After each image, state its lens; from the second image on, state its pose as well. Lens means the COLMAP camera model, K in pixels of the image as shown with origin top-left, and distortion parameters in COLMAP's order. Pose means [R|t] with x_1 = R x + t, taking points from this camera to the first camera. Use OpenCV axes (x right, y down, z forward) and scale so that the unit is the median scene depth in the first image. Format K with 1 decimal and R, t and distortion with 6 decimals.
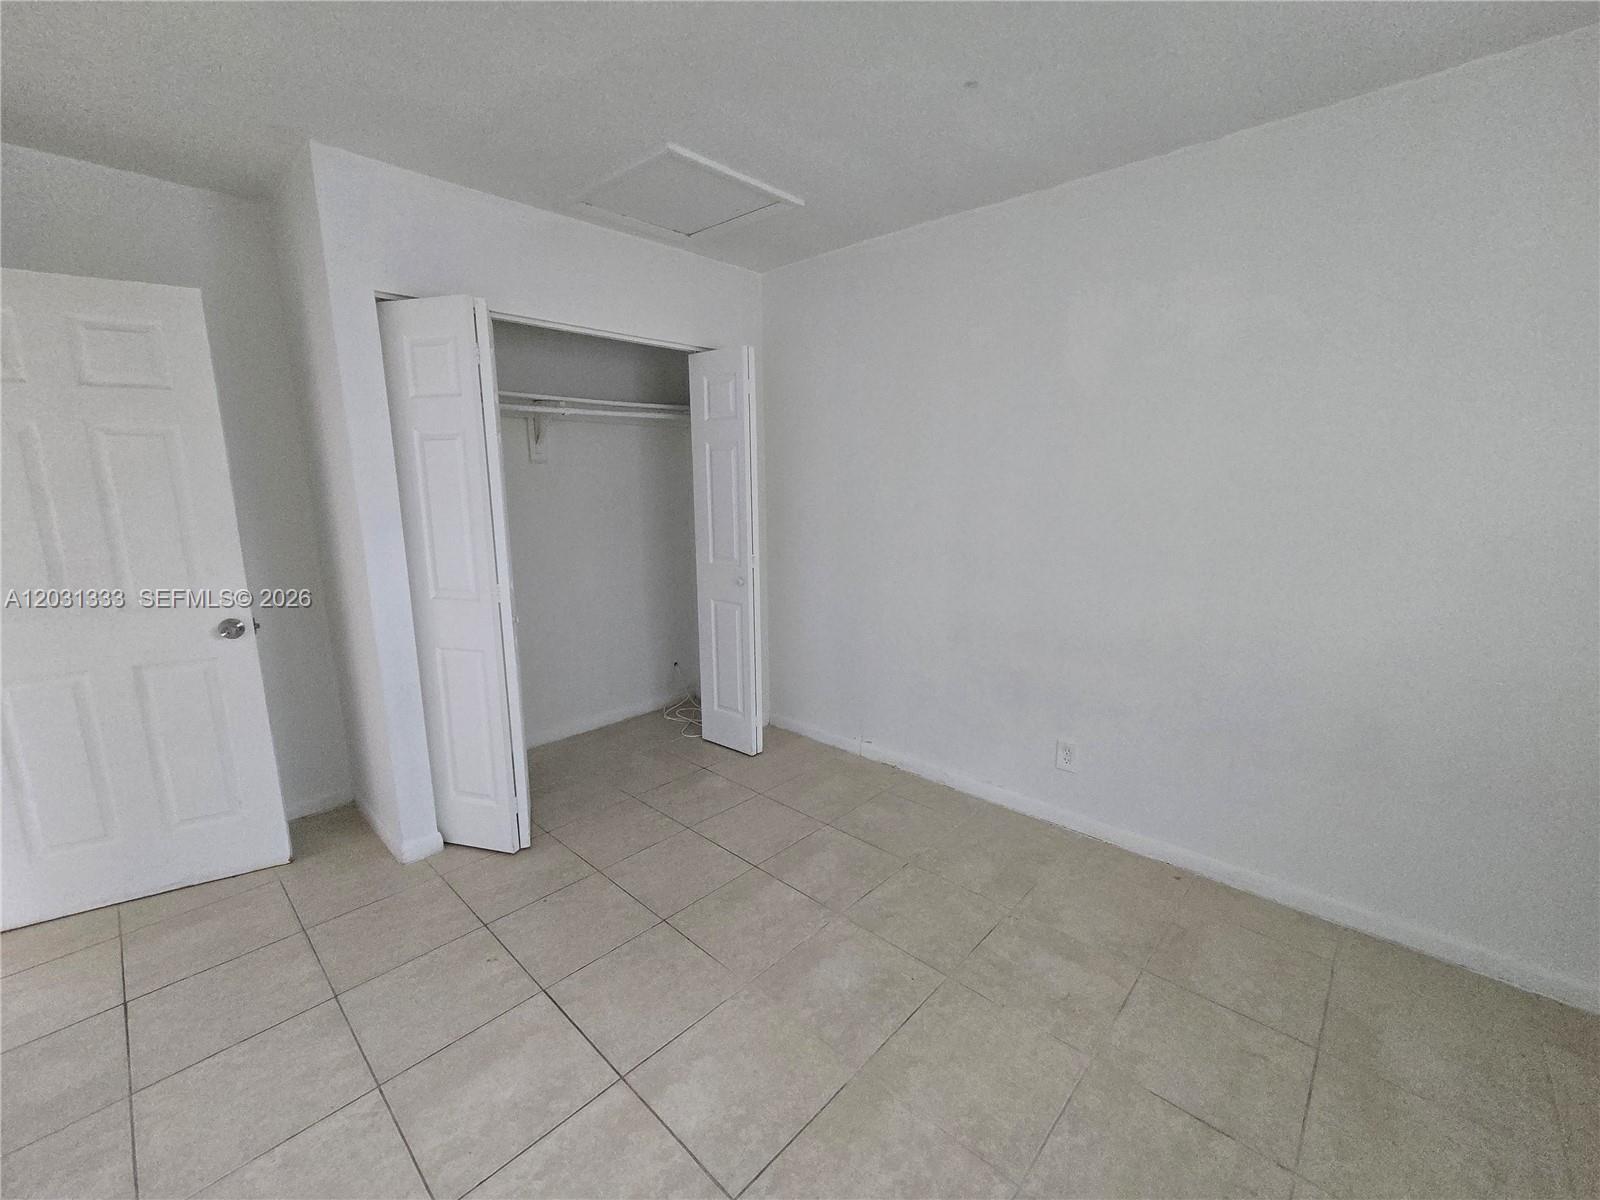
lens RADIAL K [[657.3, 0, 805.1], [0, 657.3, 599.5], [0, 0, 1]] dist [-0.001290, 0.001016]
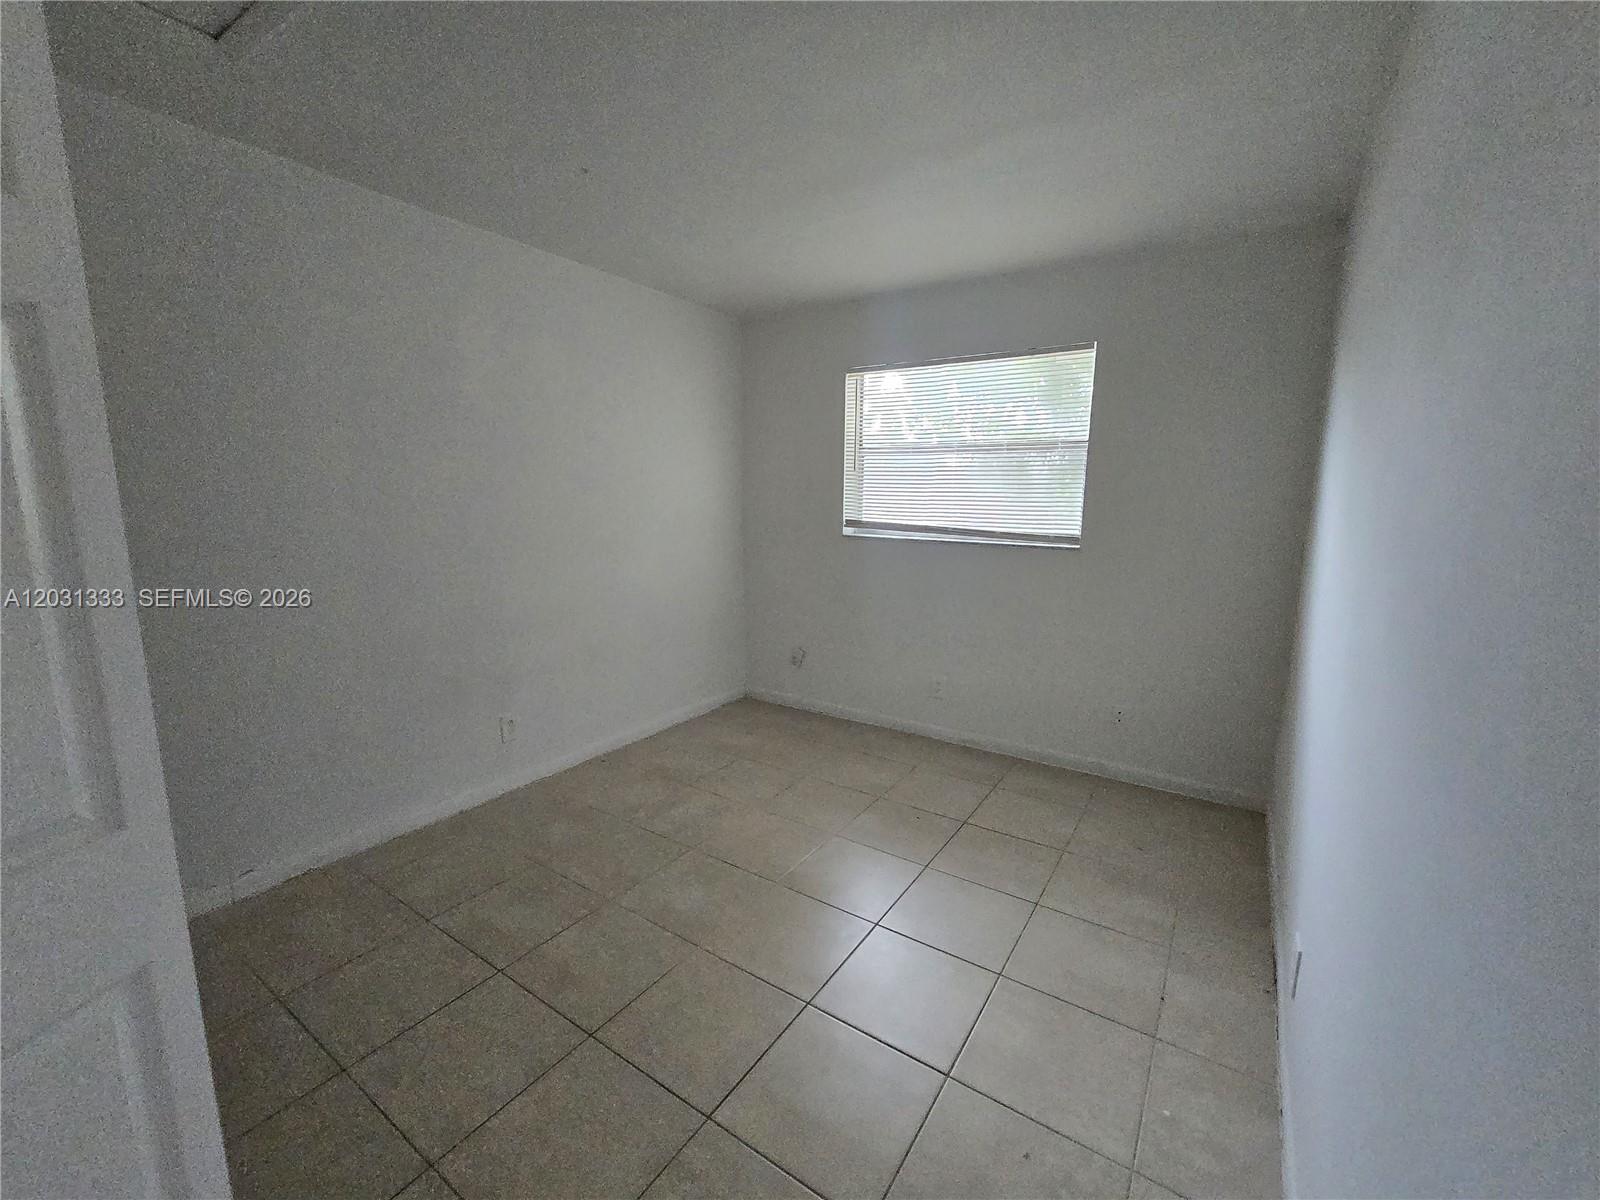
lens RADIAL K [[657.3, 0, 805.1], [0, 657.3, 599.5], [0, 0, 1]] dist [-0.001290, 0.001016]
pose [[-0.168992, -0.154707, 0.973400, -0.907602], [0.169370, 0.968355, 0.183310, -0.120672], [-0.970956, 0.195843, -0.137441, 0.717154]]
